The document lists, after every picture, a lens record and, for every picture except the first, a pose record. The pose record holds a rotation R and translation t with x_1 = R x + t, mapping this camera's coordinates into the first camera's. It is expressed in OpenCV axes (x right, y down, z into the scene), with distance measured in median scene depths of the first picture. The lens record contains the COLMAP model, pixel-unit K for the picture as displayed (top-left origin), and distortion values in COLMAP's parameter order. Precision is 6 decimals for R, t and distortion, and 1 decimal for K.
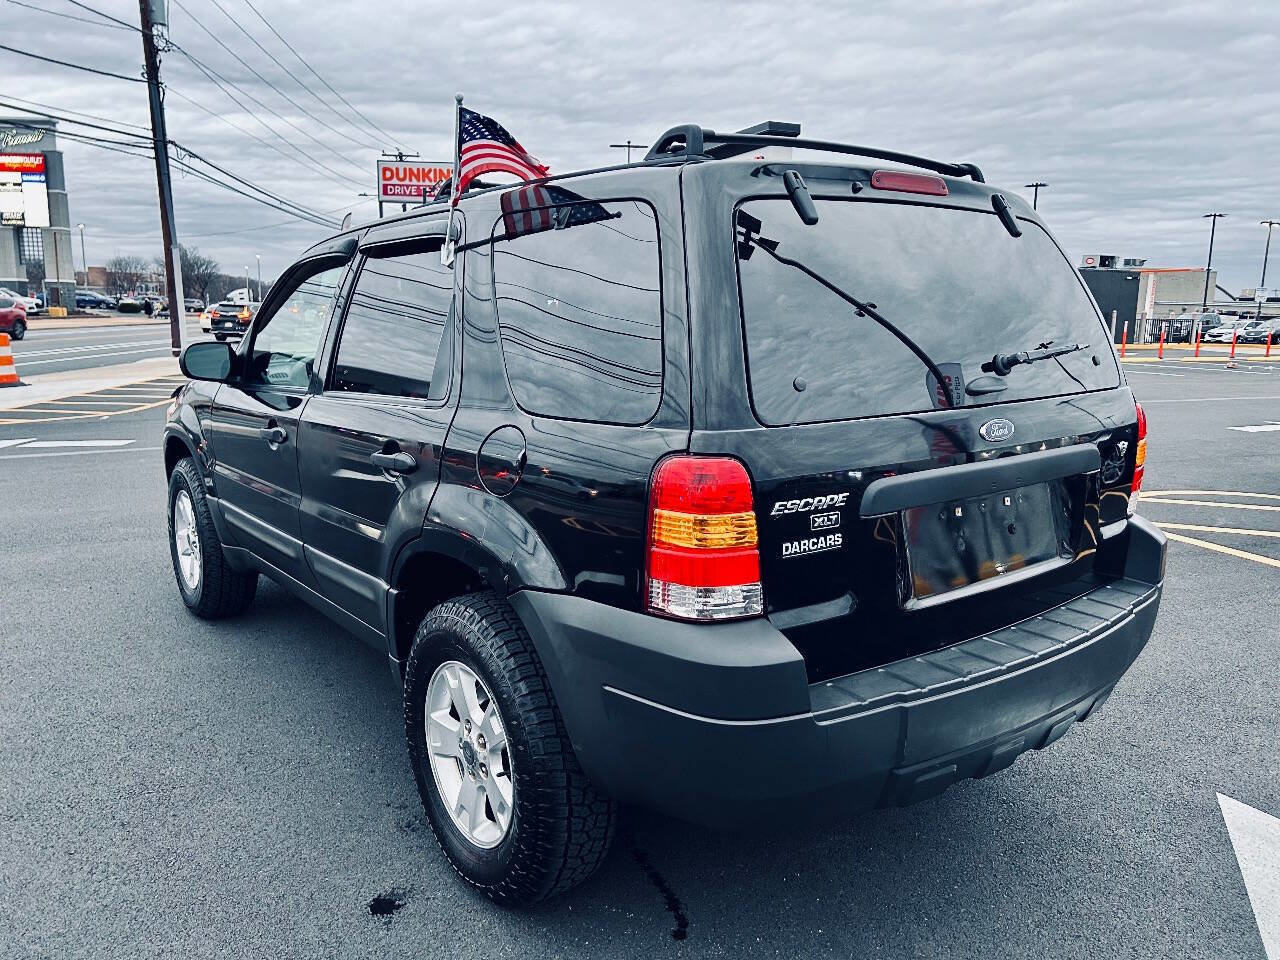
lens RADIAL K [[954.0, 0, 649.7], [0, 954.0, 489.6], [0, 0, 1]] dist [0.058606, -0.058323]
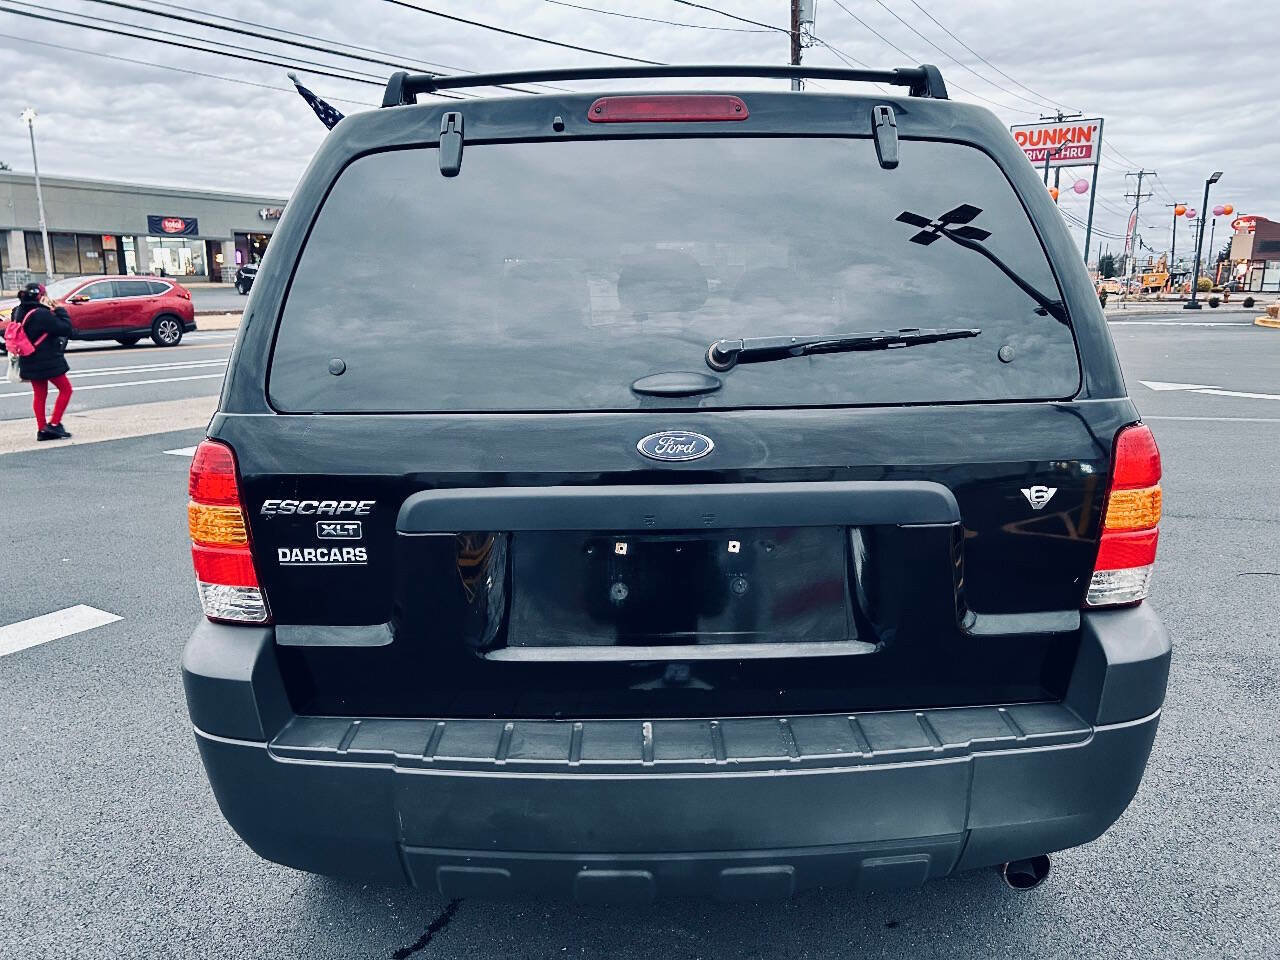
lens RADIAL K [[954.0, 0, 649.7], [0, 954.0, 489.6], [0, 0, 1]] dist [0.058606, -0.058323]
pose [[0.799363, 0.117040, -0.589339, 0.686967], [-0.101898, 0.993044, 0.059002, -0.061857], [0.592145, 0.012889, 0.805729, 0.363907]]
